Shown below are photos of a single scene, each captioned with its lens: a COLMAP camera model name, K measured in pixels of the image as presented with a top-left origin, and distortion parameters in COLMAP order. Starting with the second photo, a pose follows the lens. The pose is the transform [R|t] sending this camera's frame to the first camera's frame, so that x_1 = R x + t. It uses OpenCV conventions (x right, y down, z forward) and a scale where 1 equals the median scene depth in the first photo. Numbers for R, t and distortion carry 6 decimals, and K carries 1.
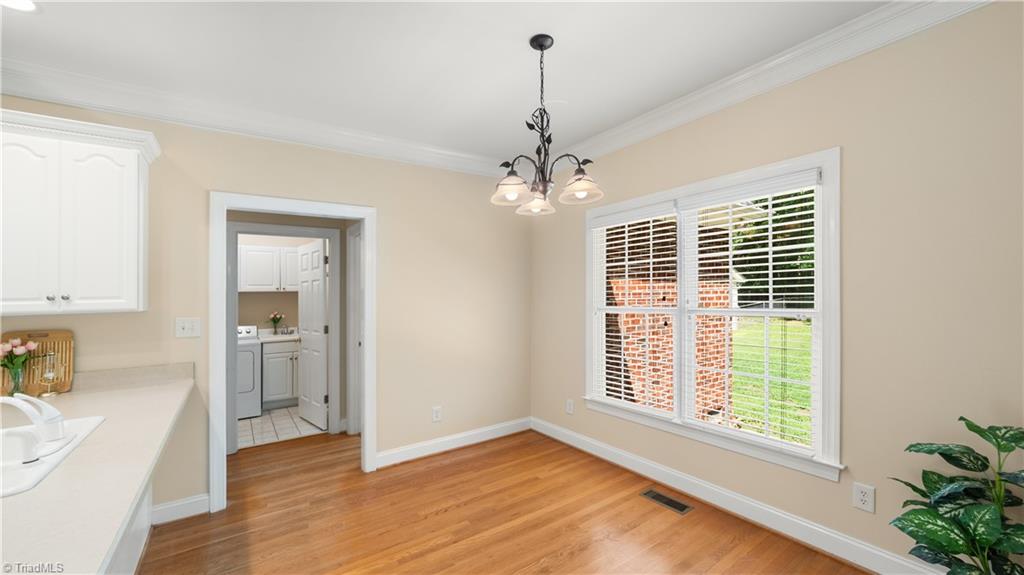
lens RADIAL K [[408.2, 0, 519.8], [0, 408.2, 299.2], [0, 0, 1]] dist [-0.009076, 0.003358]
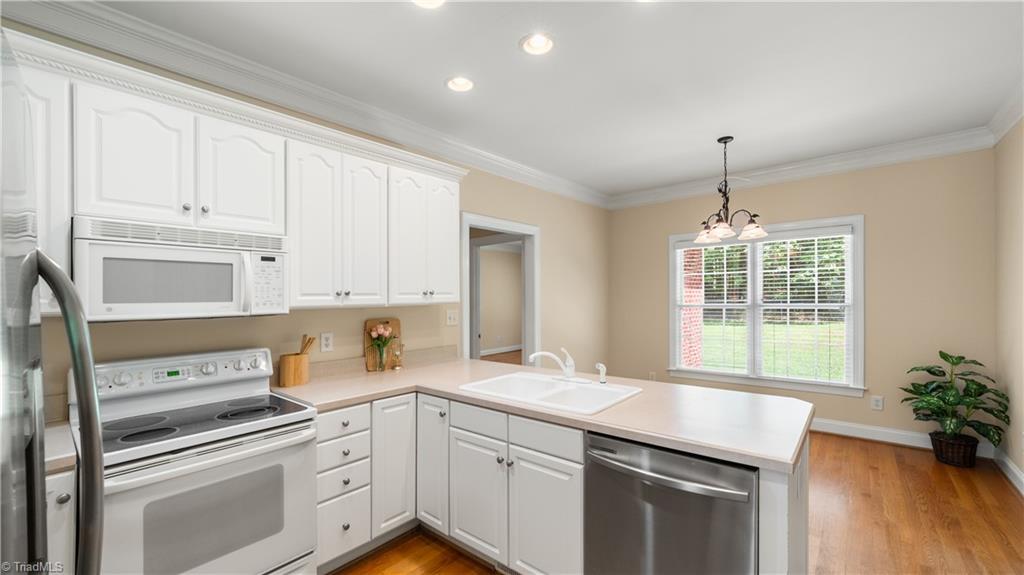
lens RADIAL K [[408.2, 0, 522.3], [0, 408.2, 303.2], [0, 0, 1]] dist [-0.009076, 0.003358]
pose [[0.966136, 0.002667, 0.258018, -0.948023], [-0.002481, 0.999996, -0.001047, 0.024719], [-0.258020, 0.000371, 0.966140, -0.303680]]
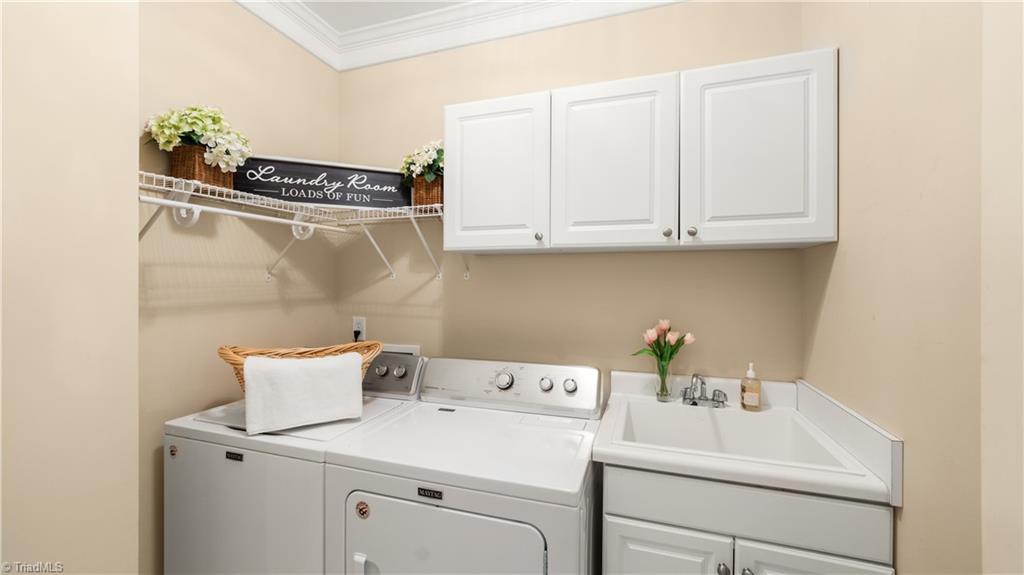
lens RADIAL K [[408.2, 0, 512.3], [0, 408.2, 252.3], [0, 0, 1]] dist [-0.009076, 0.003358]
pose [[0.587417, -0.043498, -0.808115, -0.927593], [-0.021317, 0.997376, -0.069181, 0.012027], [0.809004, 0.057864, 0.584948, 1.609585]]
